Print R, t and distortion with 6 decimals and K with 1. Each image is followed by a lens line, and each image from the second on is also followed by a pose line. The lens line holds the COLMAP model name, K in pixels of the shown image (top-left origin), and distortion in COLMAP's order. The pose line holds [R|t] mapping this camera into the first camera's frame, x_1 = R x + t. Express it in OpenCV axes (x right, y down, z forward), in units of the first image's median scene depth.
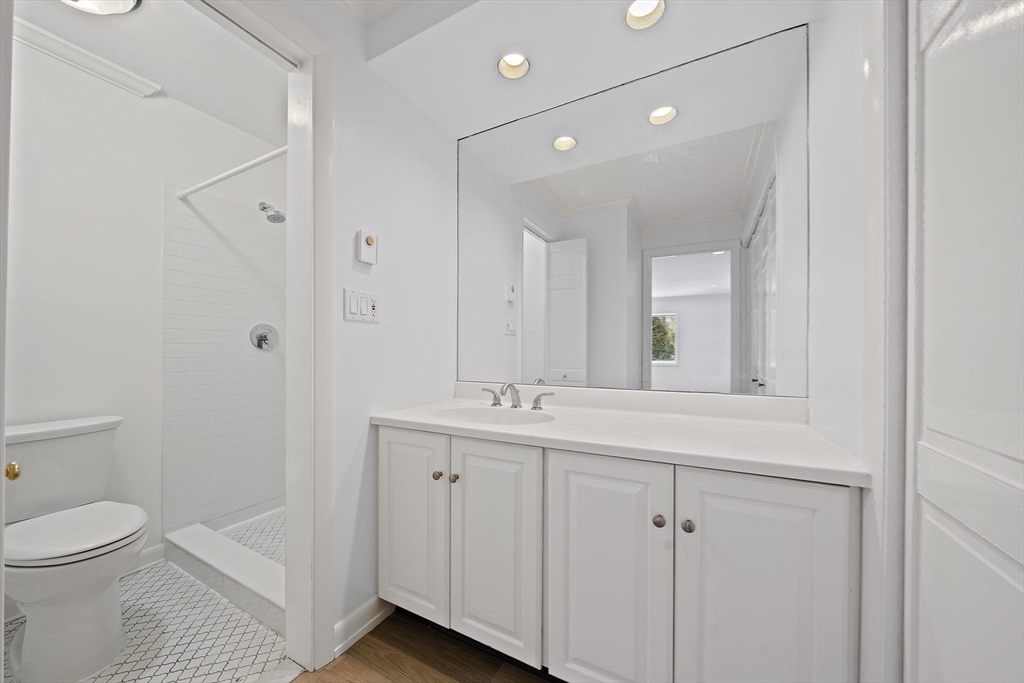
lens RADIAL K [[361.4, 0, 505.8], [0, 361.4, 353.0], [0, 0, 1]] dist [-0.006005, 0.000041]
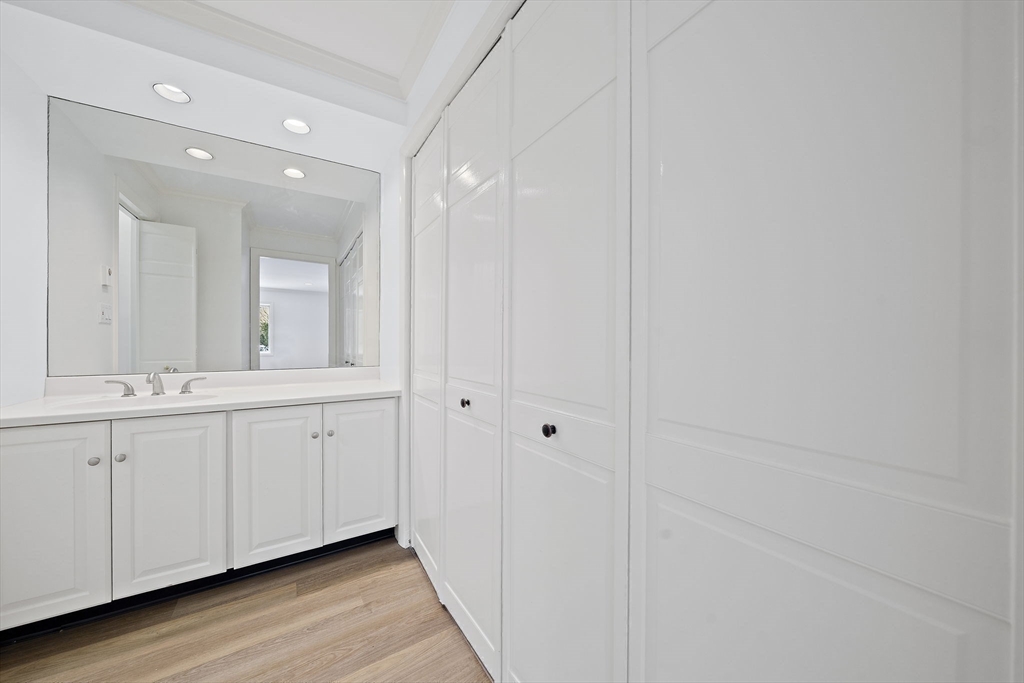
lens RADIAL K [[361.4, 0, 510.5], [0, 361.4, 342.9], [0, 0, 1]] dist [-0.006005, 0.000041]
pose [[0.493429, -0.003214, 0.869780, -0.360822], [0.004679, 0.999989, 0.001041, 0.000896], [-0.869774, 0.003556, 0.493438, -0.408820]]
